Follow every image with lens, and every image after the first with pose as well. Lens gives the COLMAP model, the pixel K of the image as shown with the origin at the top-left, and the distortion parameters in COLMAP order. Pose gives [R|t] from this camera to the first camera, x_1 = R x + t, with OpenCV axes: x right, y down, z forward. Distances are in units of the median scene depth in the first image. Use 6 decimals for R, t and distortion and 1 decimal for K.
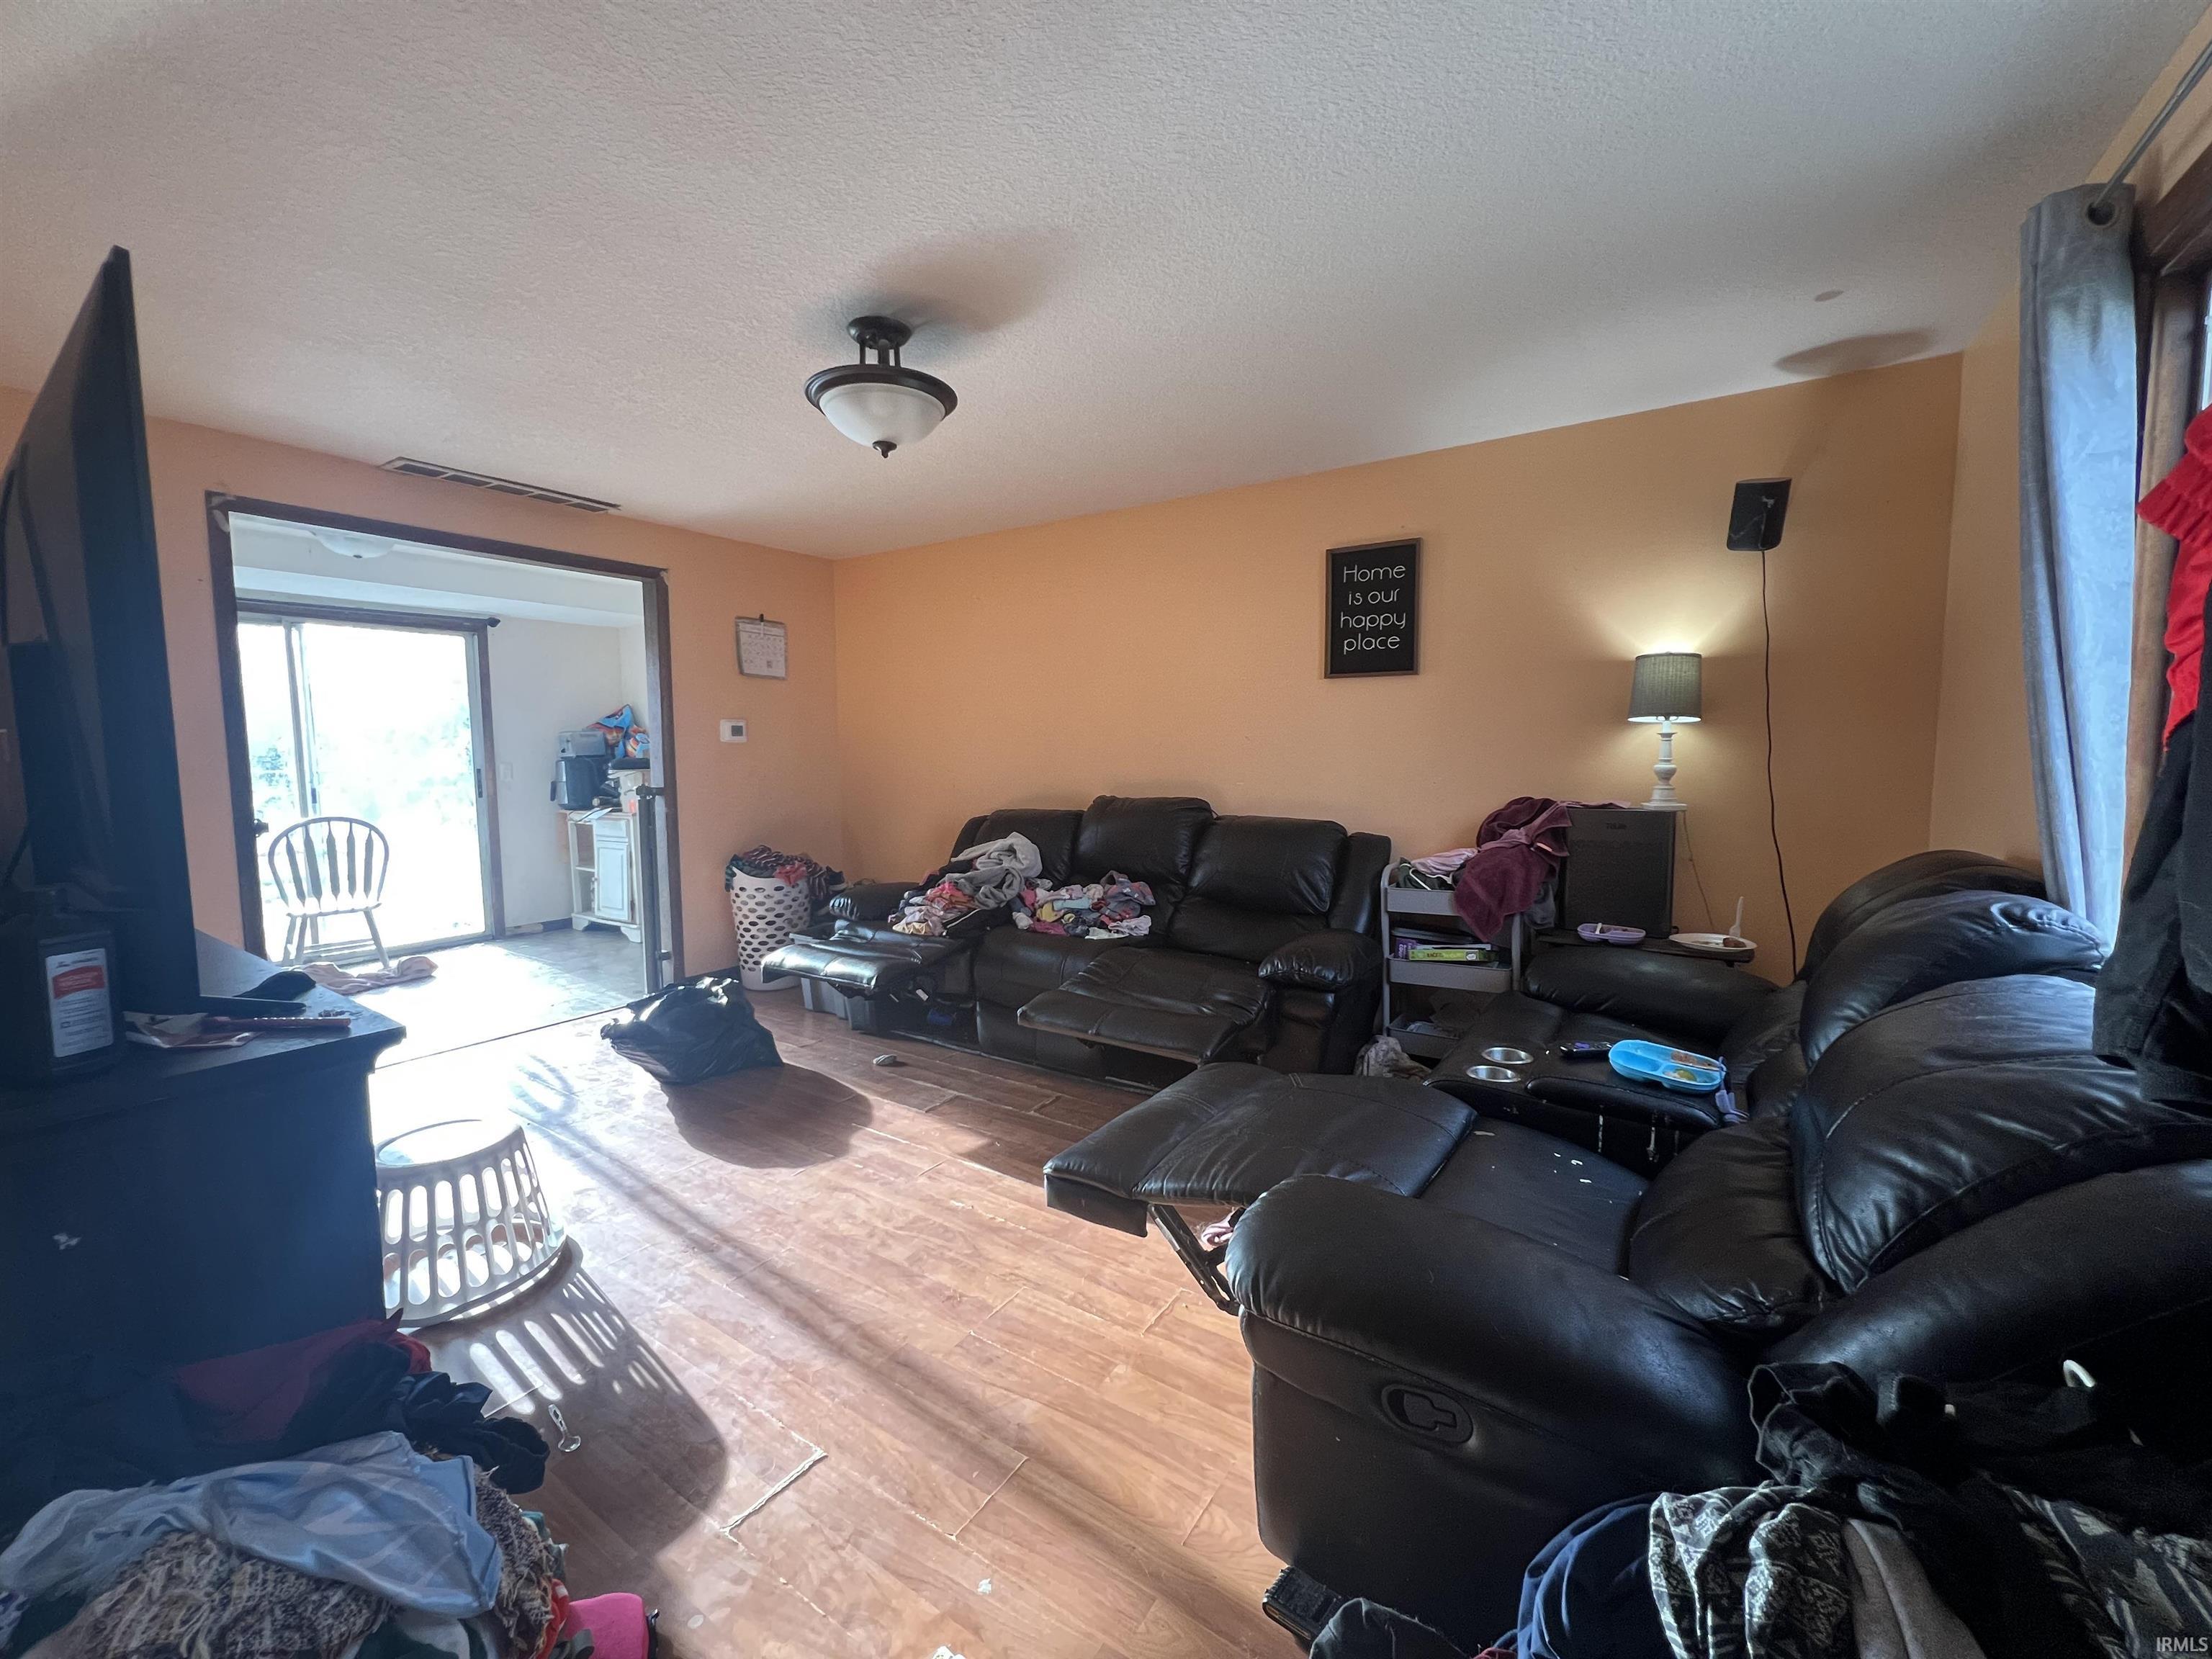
lens RADIAL K [[885.5, 0, 1106.0], [0, 885.5, 829.5], [0, 0, 1]] dist [0.000810, 0.000179]
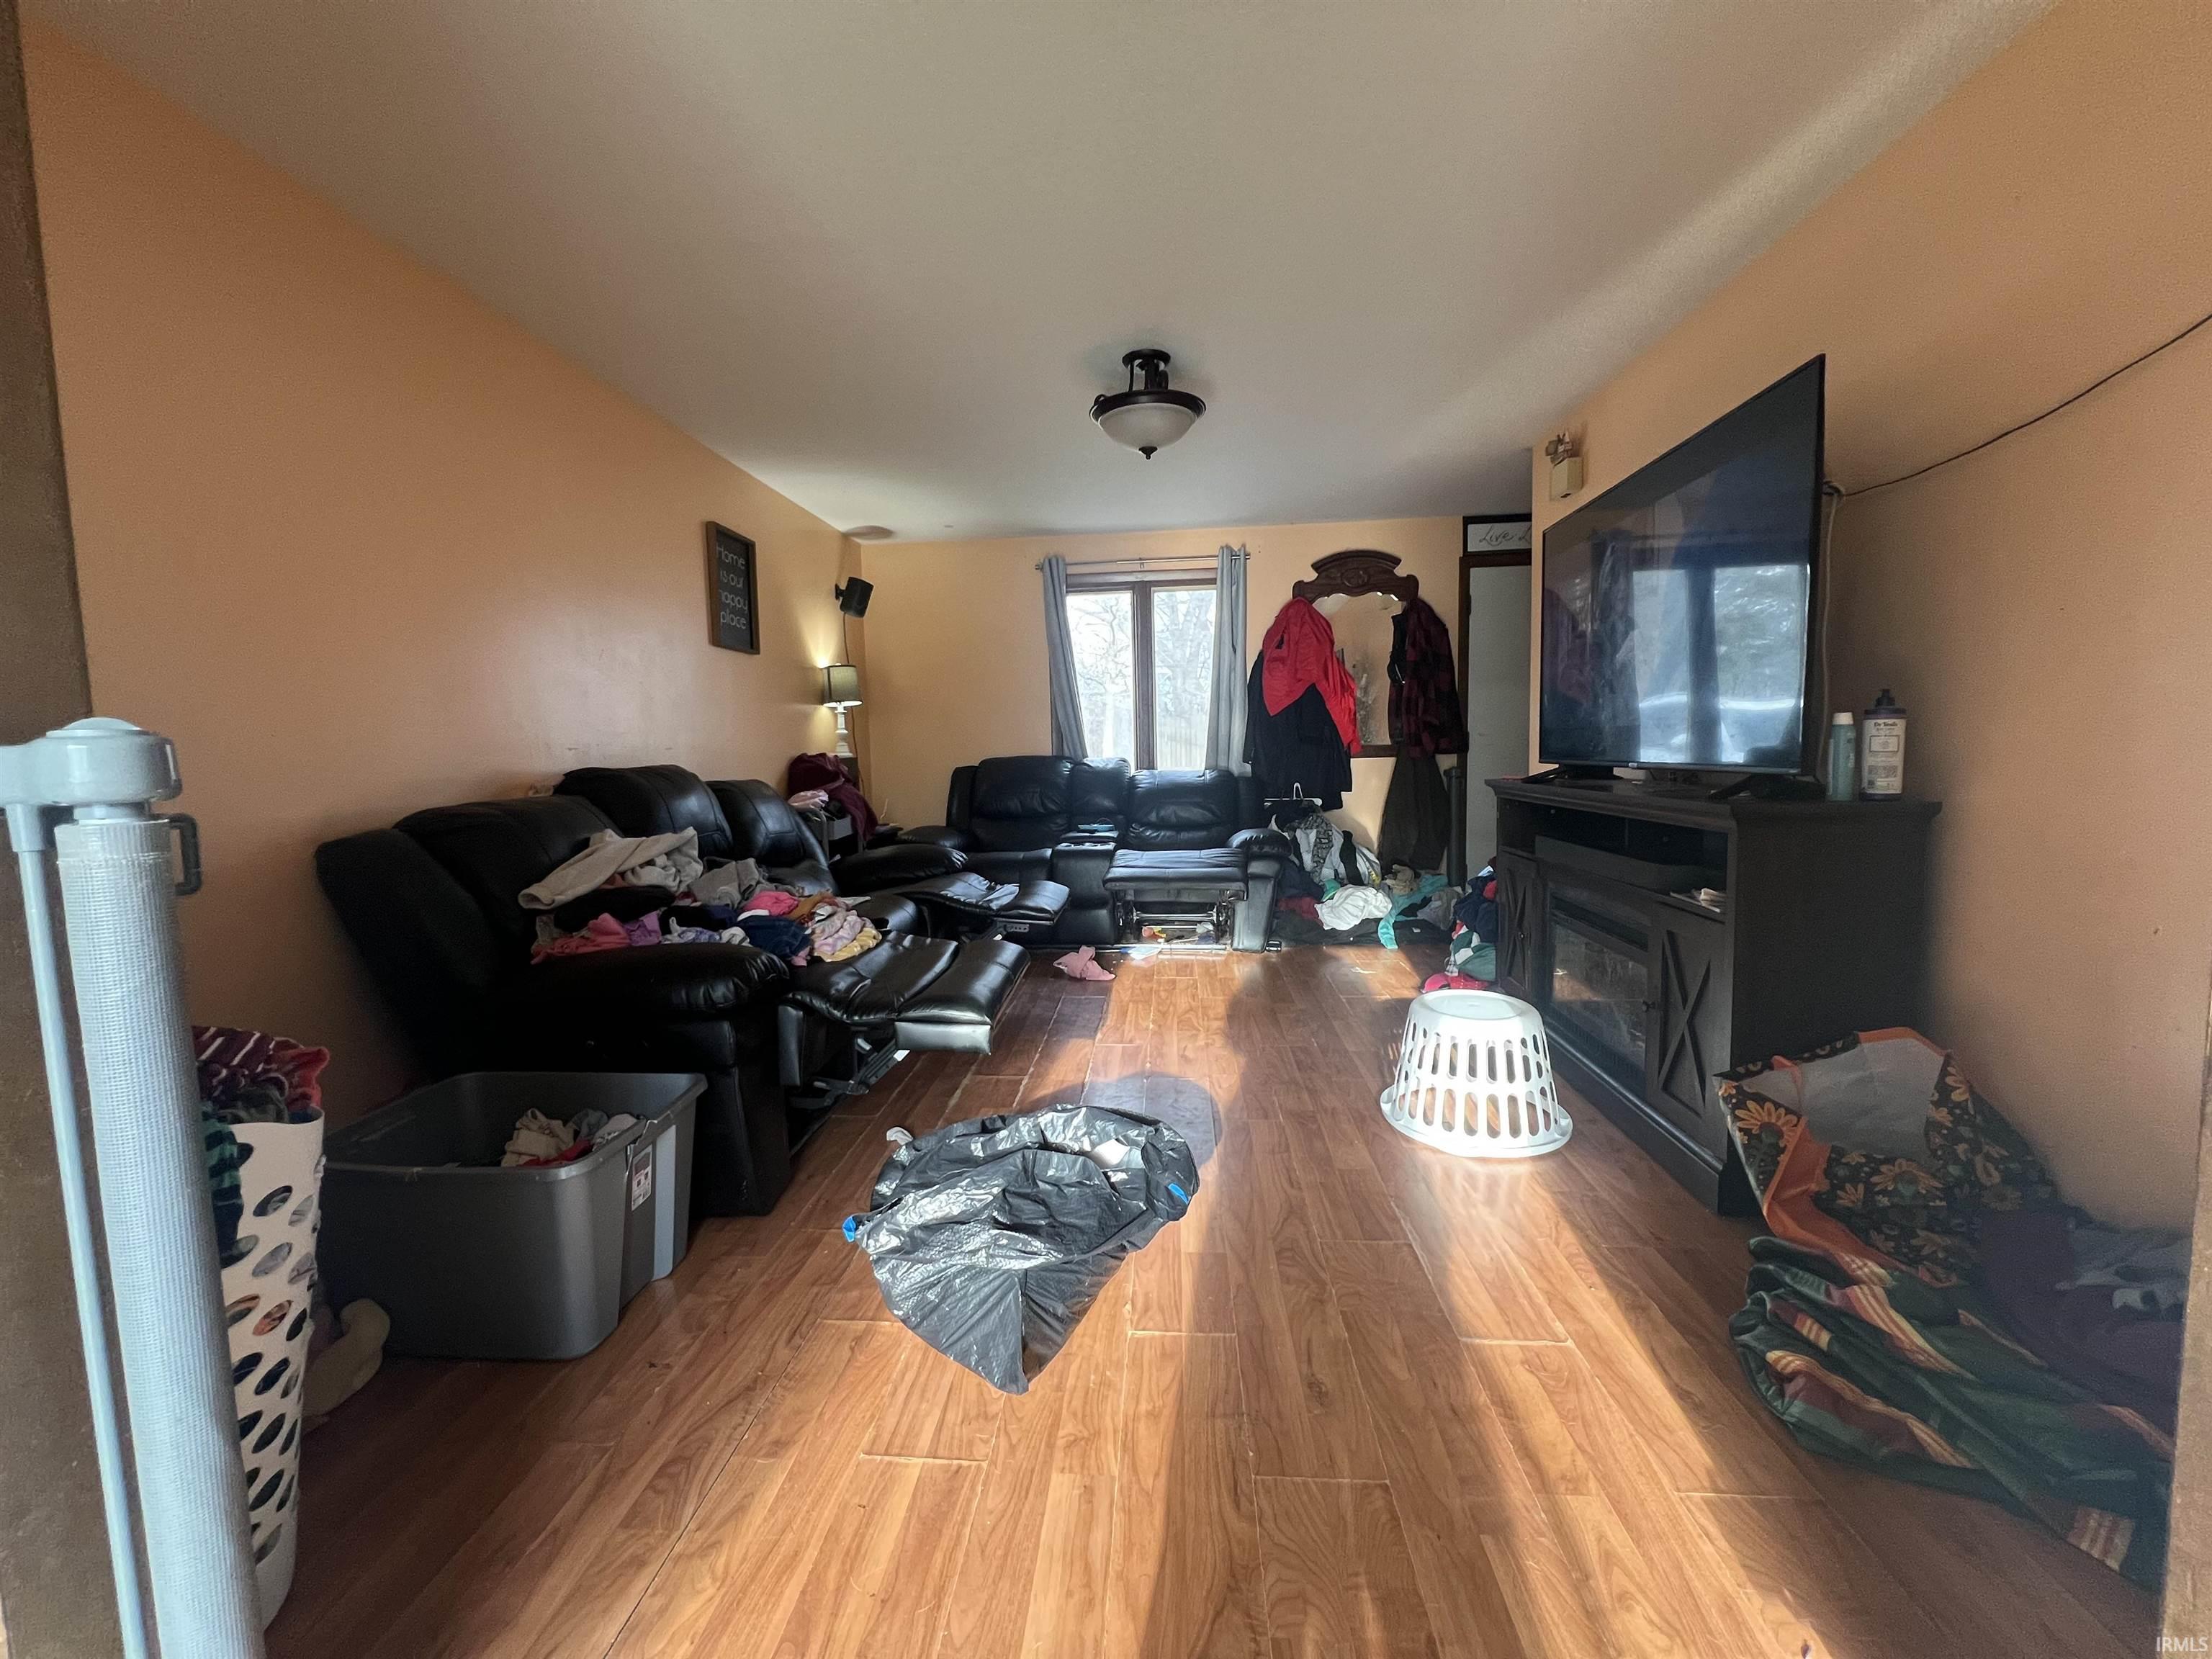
lens RADIAL K [[885.5, 0, 1106.0], [0, 885.5, 829.5], [0, 0, 1]] dist [0.000810, 0.000179]
pose [[-0.489386, -0.060835, 0.869943, -1.212131], [0.108769, 0.985516, 0.130105, -0.056758], [-0.865258, 0.158295, -0.475680, 1.546710]]
